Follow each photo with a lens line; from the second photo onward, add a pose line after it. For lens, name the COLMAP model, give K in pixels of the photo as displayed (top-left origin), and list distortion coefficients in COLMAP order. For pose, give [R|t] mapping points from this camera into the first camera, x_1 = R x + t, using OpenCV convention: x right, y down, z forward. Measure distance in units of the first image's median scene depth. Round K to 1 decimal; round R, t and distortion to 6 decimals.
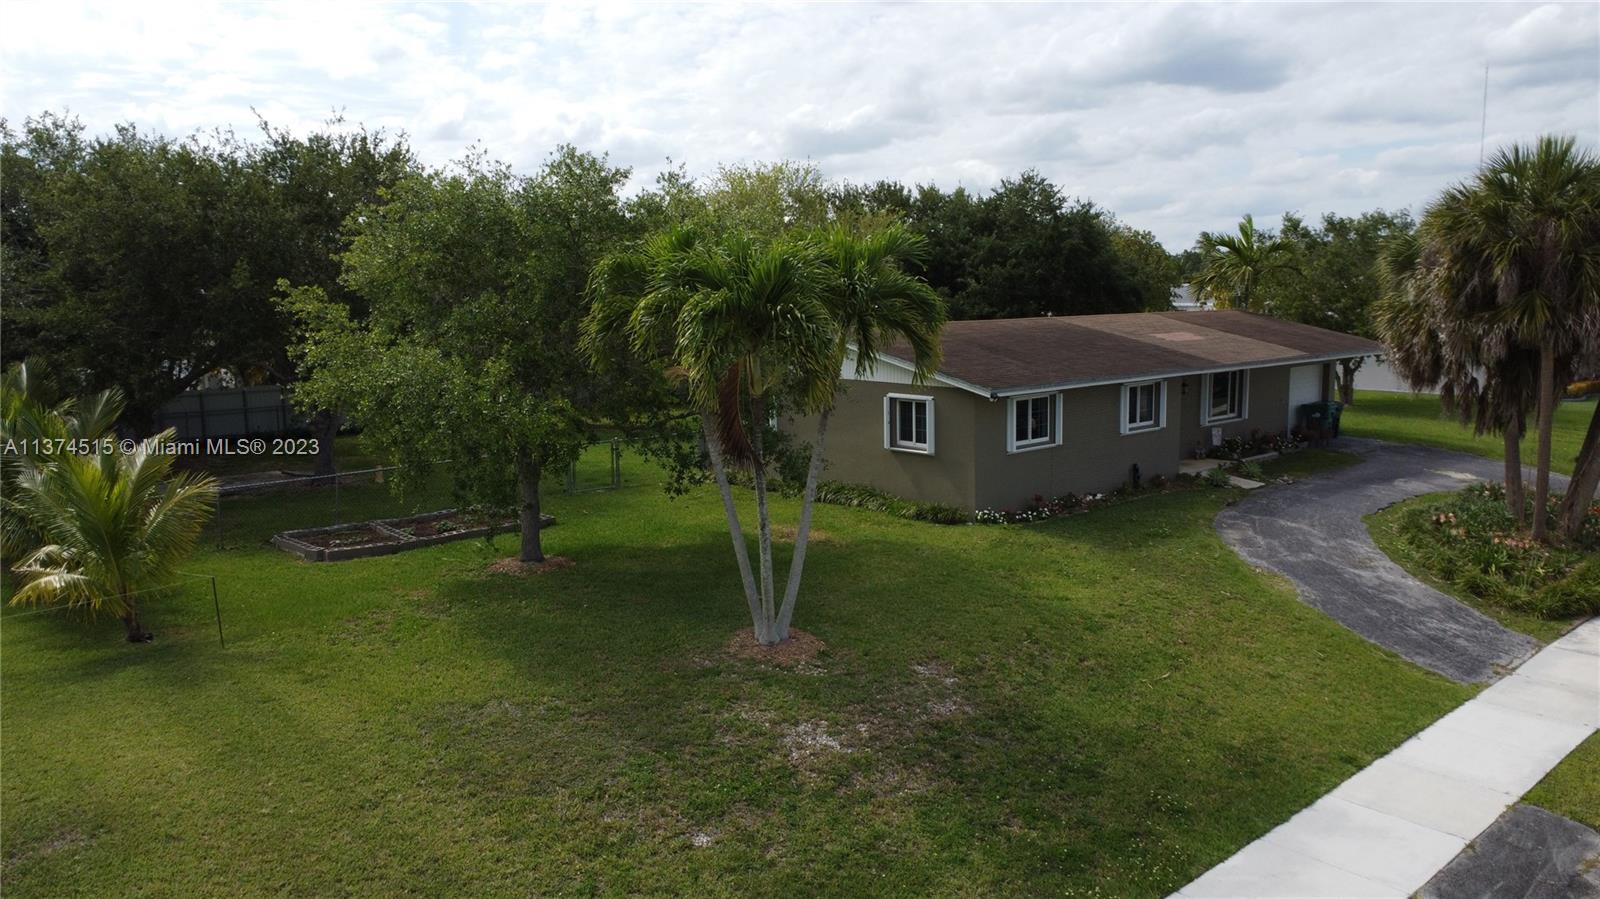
lens RADIAL K [[1197.6, 0, 827.9], [0, 1197.6, 430.0], [0, 0, 1]] dist [0.010397, -0.007539]
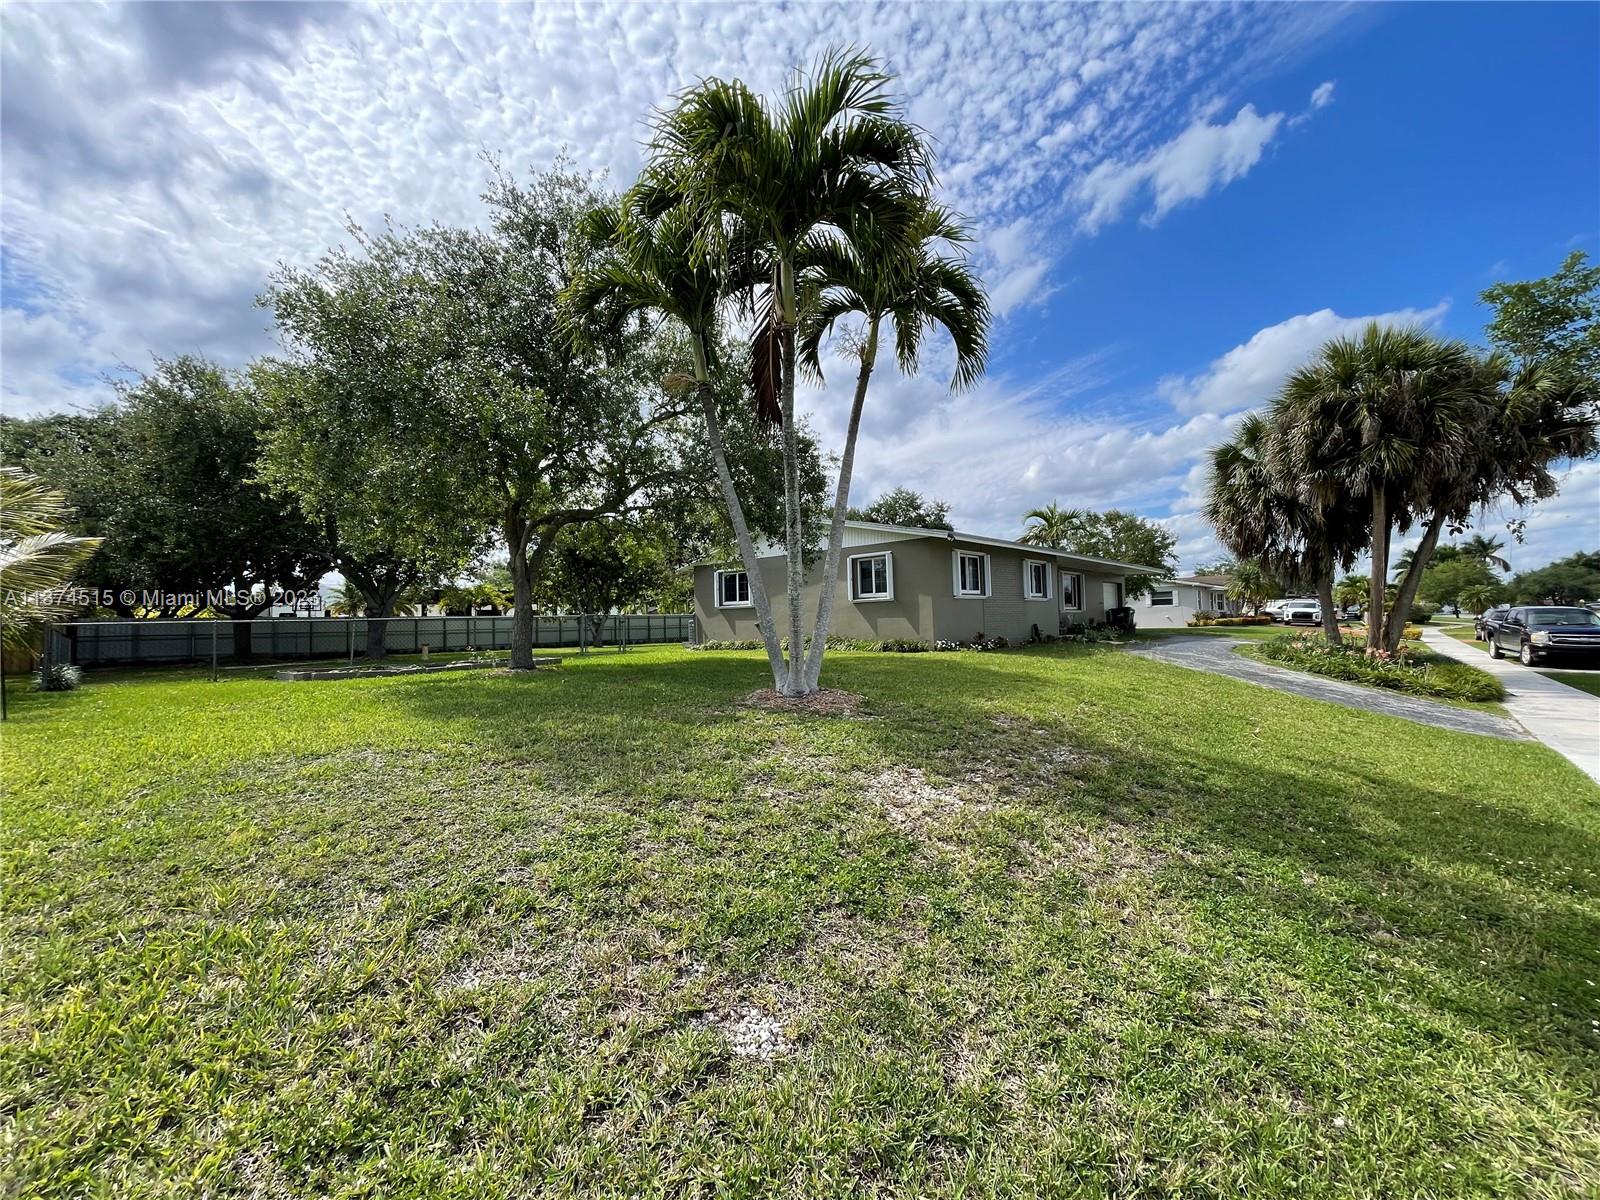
lens RADIAL K [[645.2, 0, 810.9], [0, 645.2, 590.2], [0, 0, 1]] dist [-0.006991, 0.001159]
pose [[0.995949, -0.011528, 0.089176, -0.092874], [0.027022, 0.984277, -0.174551, 0.226083], [-0.085762, 0.176254, 0.980602, 0.717313]]
